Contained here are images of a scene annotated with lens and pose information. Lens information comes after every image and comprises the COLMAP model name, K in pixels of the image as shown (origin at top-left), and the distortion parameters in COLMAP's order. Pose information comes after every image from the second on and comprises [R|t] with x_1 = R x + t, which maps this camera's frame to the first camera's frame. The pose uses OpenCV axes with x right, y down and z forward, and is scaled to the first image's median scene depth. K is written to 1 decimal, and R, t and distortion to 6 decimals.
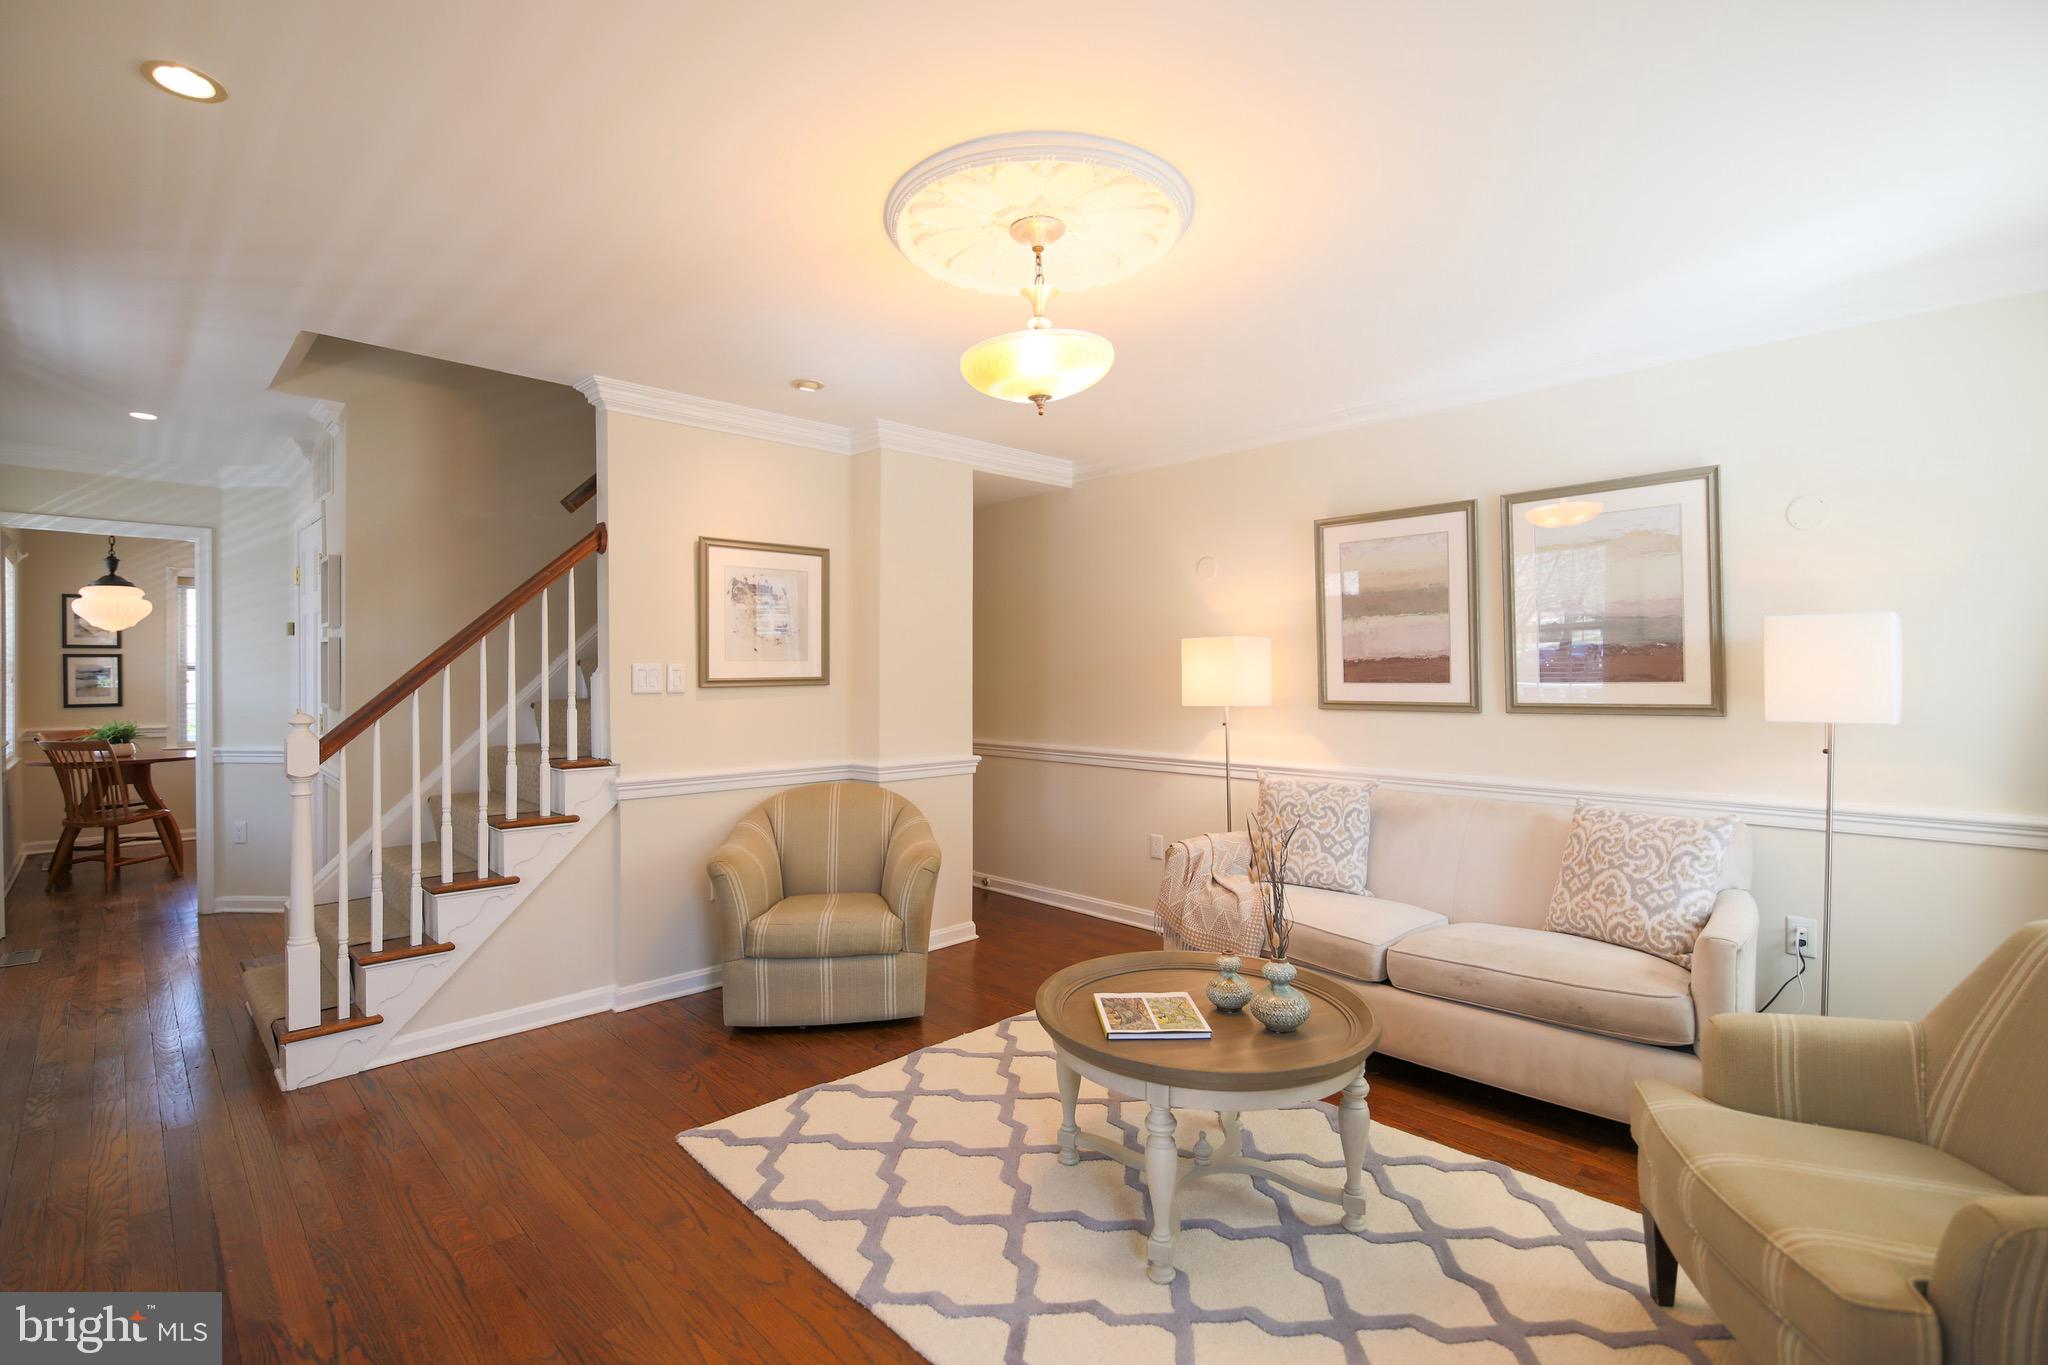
lens RADIAL K [[941.8, 0, 1038.9], [0, 941.8, 649.2], [0, 0, 1]] dist [0.001788, -0.007728]
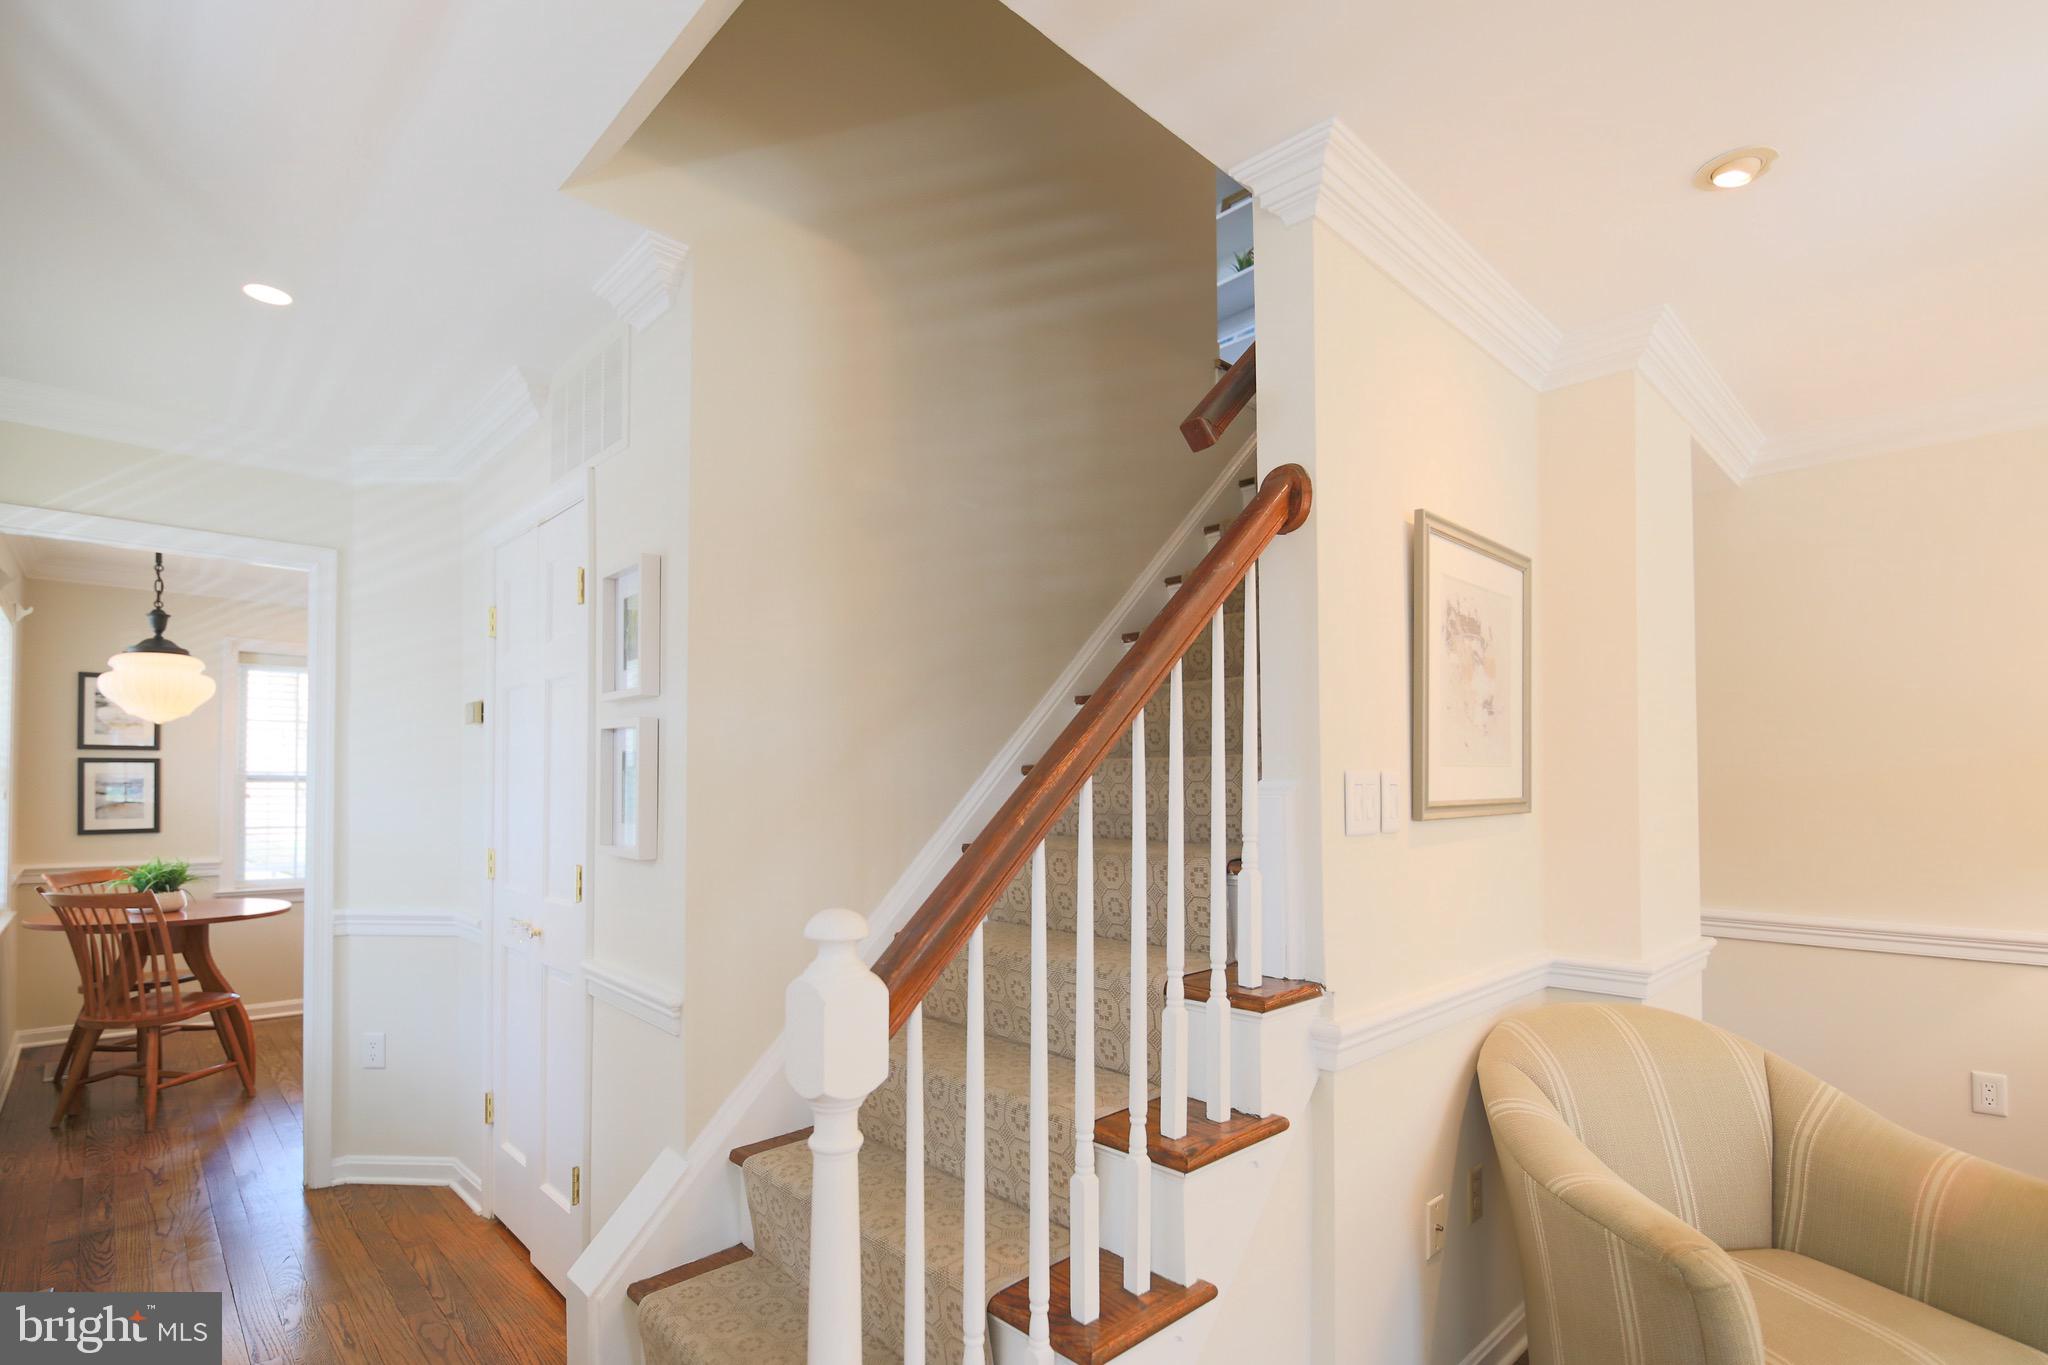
lens RADIAL K [[941.8, 0, 1007.3], [0, 941.8, 744.4], [0, 0, 1]] dist [0.001788, -0.007728]
pose [[0.999922, 0.002123, -0.012282, -0.531173], [-0.002361, 0.999809, -0.019400, 0.010977], [0.012239, 0.019428, 0.999736, 0.481094]]
